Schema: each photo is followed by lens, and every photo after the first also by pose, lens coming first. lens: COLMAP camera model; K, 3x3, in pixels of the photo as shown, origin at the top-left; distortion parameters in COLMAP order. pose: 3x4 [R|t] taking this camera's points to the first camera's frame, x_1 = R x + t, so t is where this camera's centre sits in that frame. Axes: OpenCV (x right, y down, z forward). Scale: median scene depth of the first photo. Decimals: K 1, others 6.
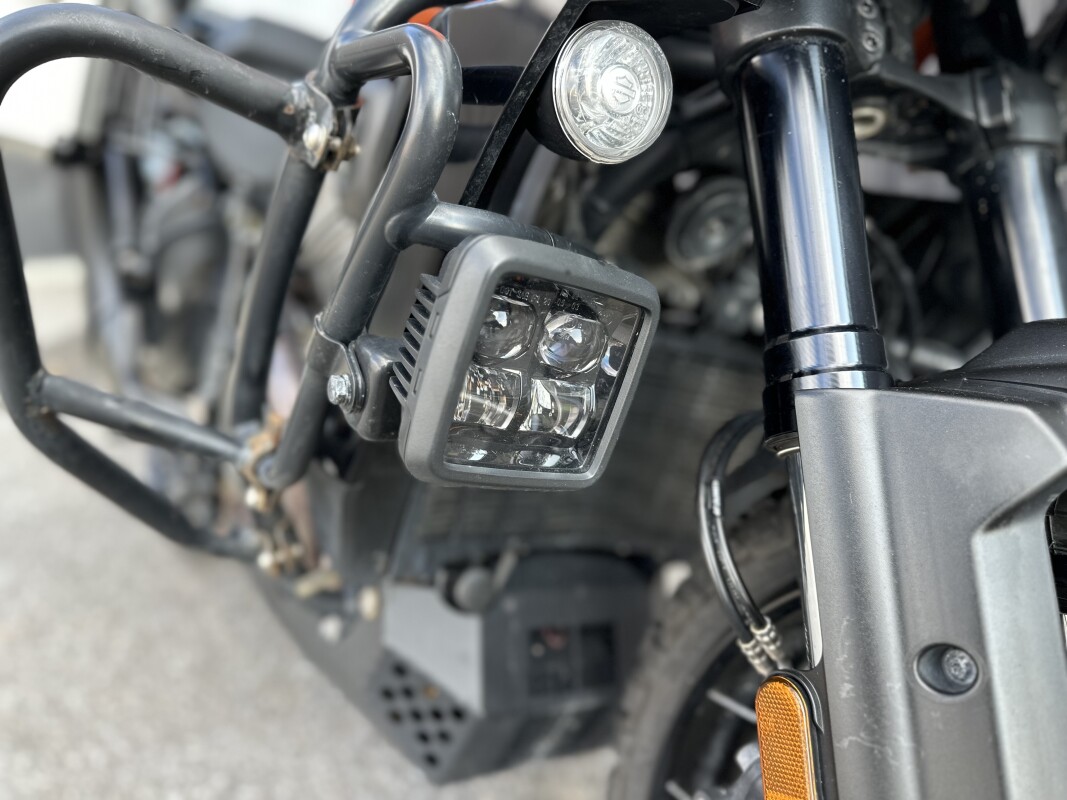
lens RADIAL K [[759.5, 0, 531.9], [0, 759.5, 404.7], [0, 0, 1]] dist [0.045760, -0.058597]
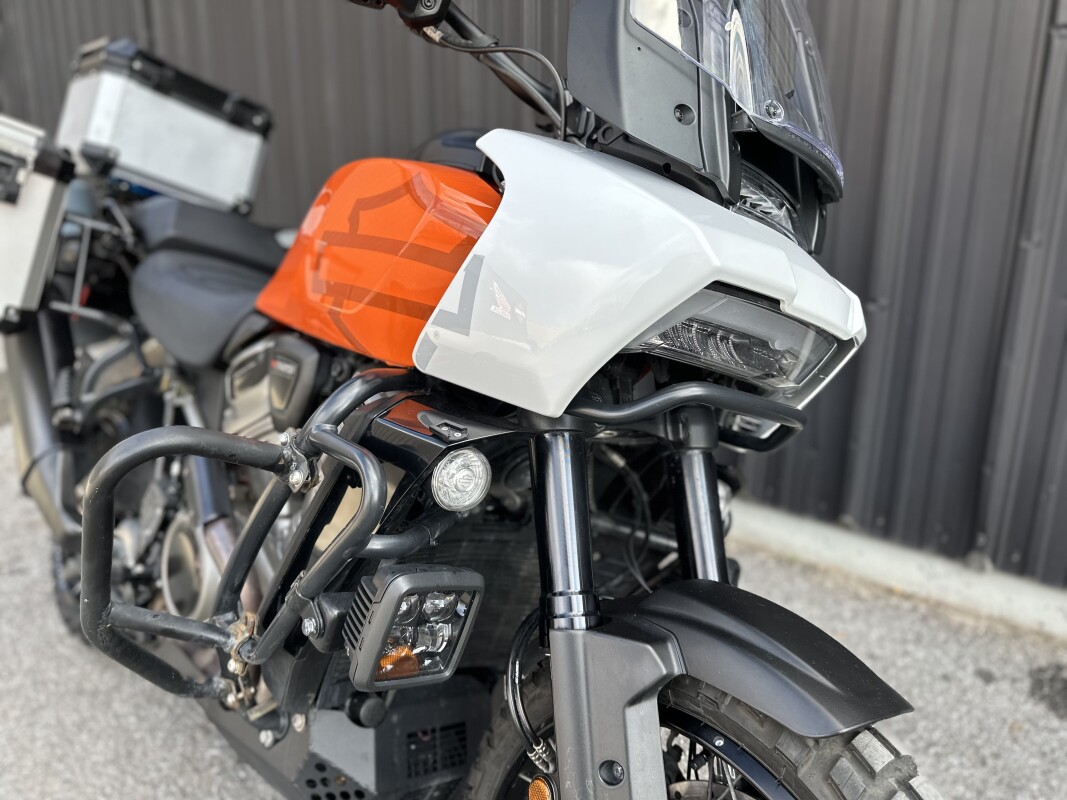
lens RADIAL K [[757.2, 0, 526.8], [0, 757.2, 390.0], [0, 0, 1]] dist [0.003825, -0.001287]
pose [[0.985514, 0.016089, 0.168827, -0.053358], [-0.006392, 0.998306, -0.057825, -0.458292], [-0.169472, 0.055908, 0.983948, -0.848215]]
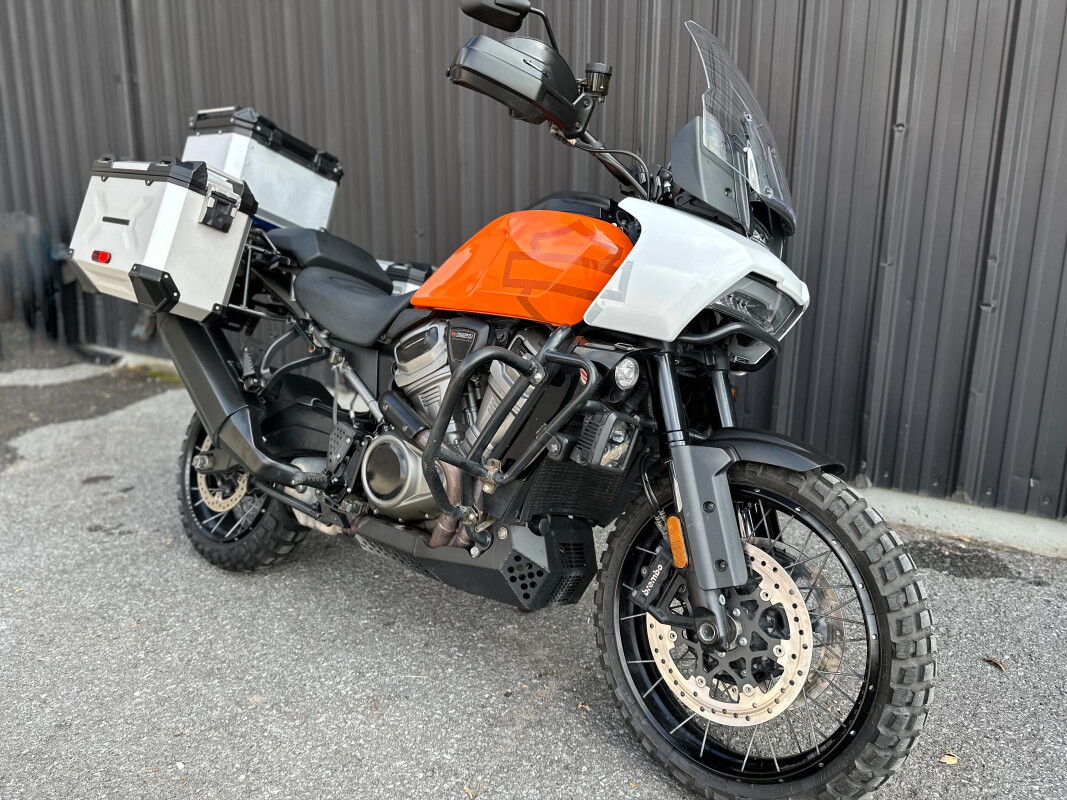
lens RADIAL K [[751.3, 0, 533.5], [0, 751.3, 400.0], [0, 0, 1]] dist [0.064060, -0.106653]
pose [[0.951104, -0.000828, 0.308868, -1.363921], [0.028123, 0.996075, -0.083931, 0.044497], [-0.307586, 0.088514, 0.947394, -2.218668]]
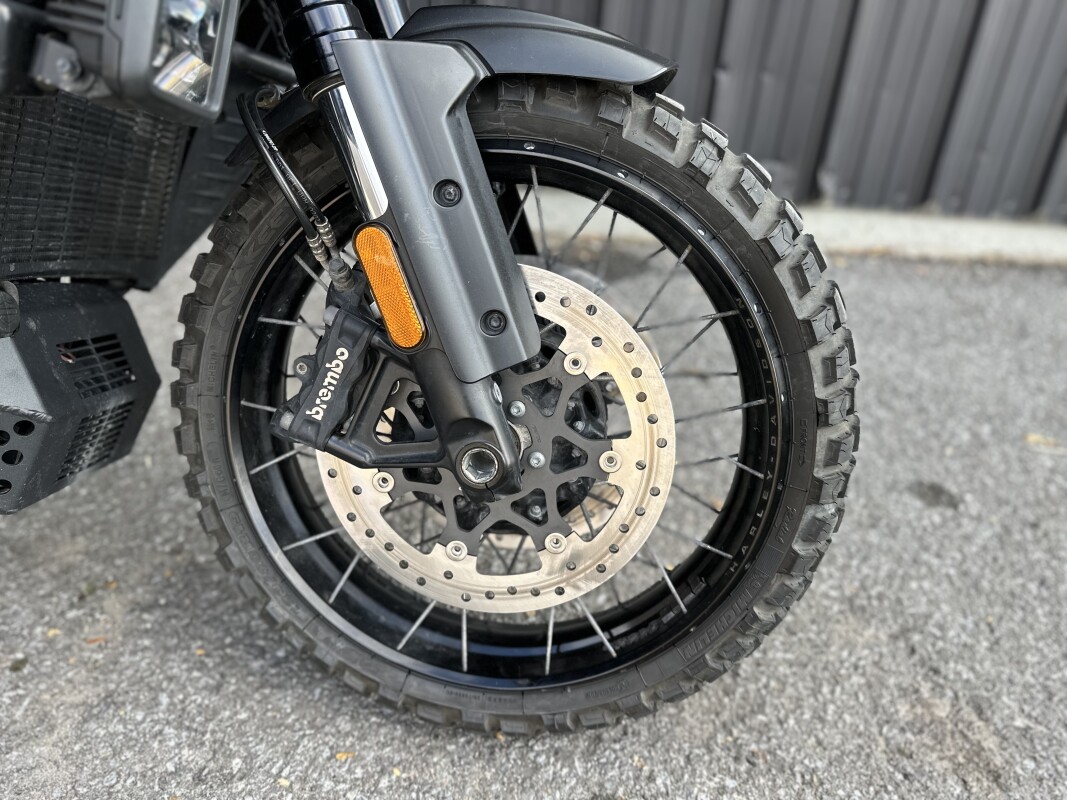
lens RADIAL K [[759.5, 0, 531.9], [0, 759.5, 404.7], [0, 0, 1]] dist [0.045760, -0.058597]
pose [[0.586792, -0.313357, 0.746648, -0.692209], [0.129536, 0.946537, 0.295445, 0.230757], [-0.799310, -0.076647, 0.596011, -0.271587]]
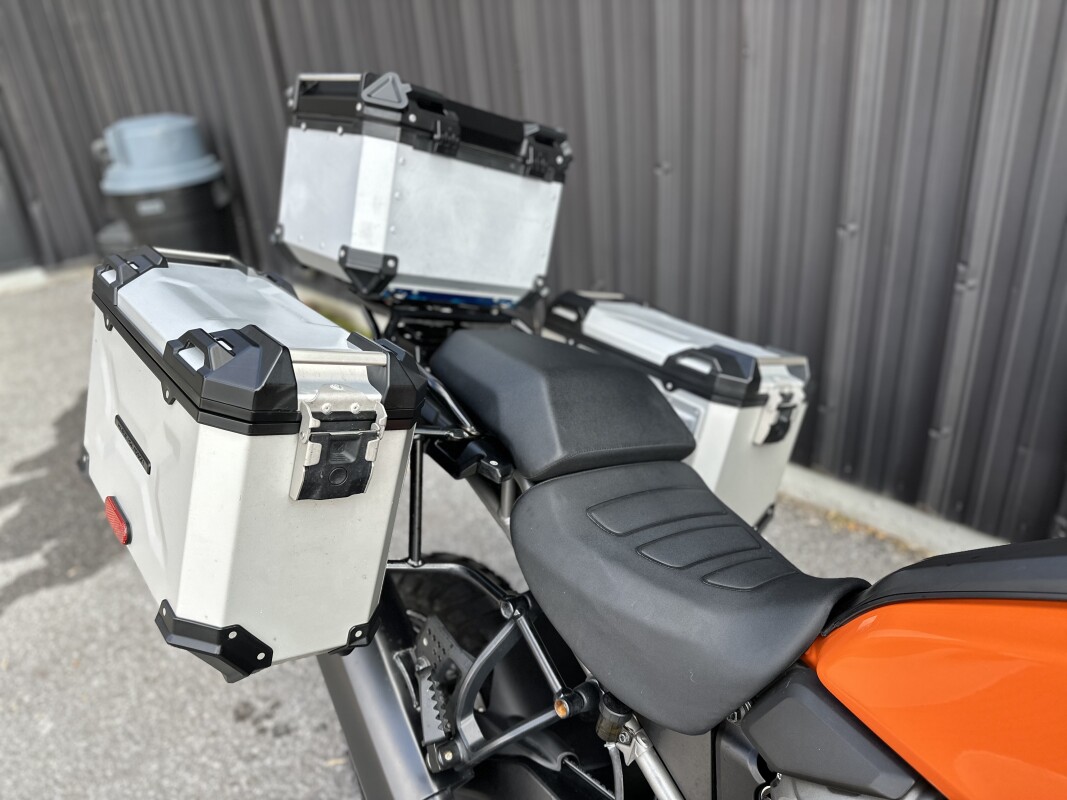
lens RADIAL K [[759.5, 0, 531.9], [0, 759.5, 404.7], [0, 0, 1]] dist [0.045760, -0.058597]
pose [[0.995202, -0.067901, 0.070443, -1.402238], [0.057215, 0.987929, 0.143957, -1.918010], [-0.079367, -0.139236, 0.987074, 0.793873]]
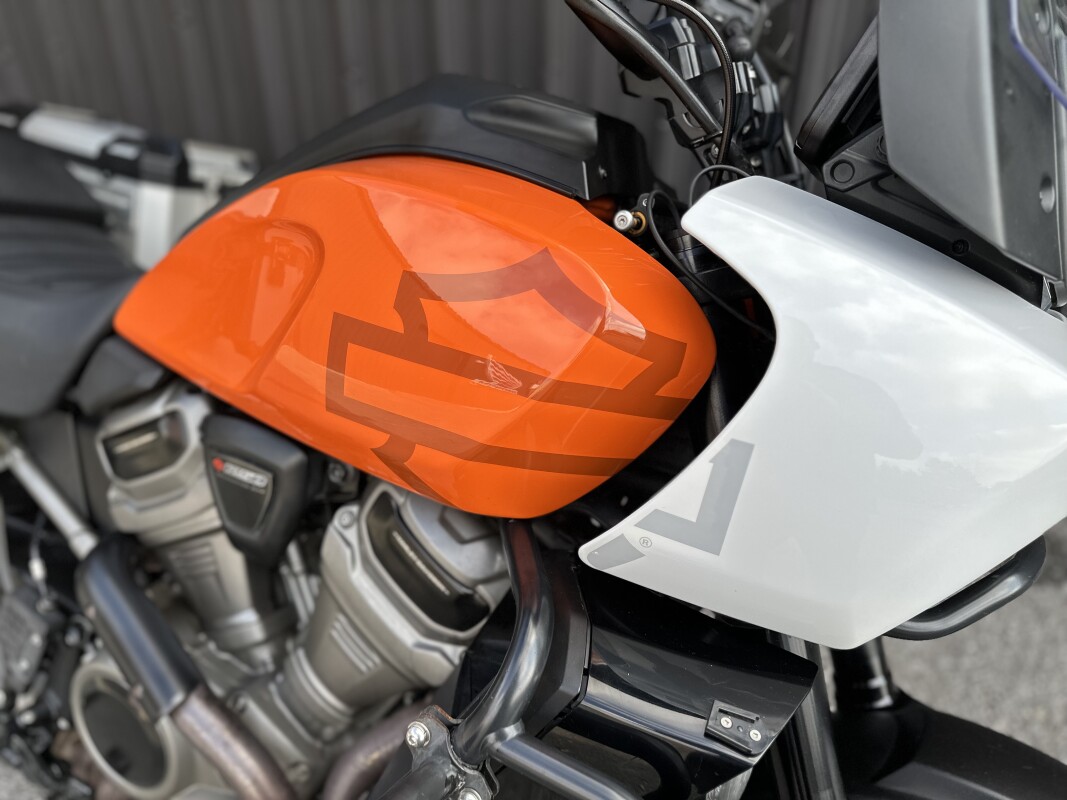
lens RADIAL K [[751.3, 0, 533.5], [0, 751.3, 400.0], [0, 0, 1]] dist [0.064060, -0.106653]
pose [[0.875813, -0.191095, 0.443209, -0.590638], [0.084502, 0.964808, 0.249006, -1.214281], [-0.475196, -0.180630, 0.861140, 0.093281]]
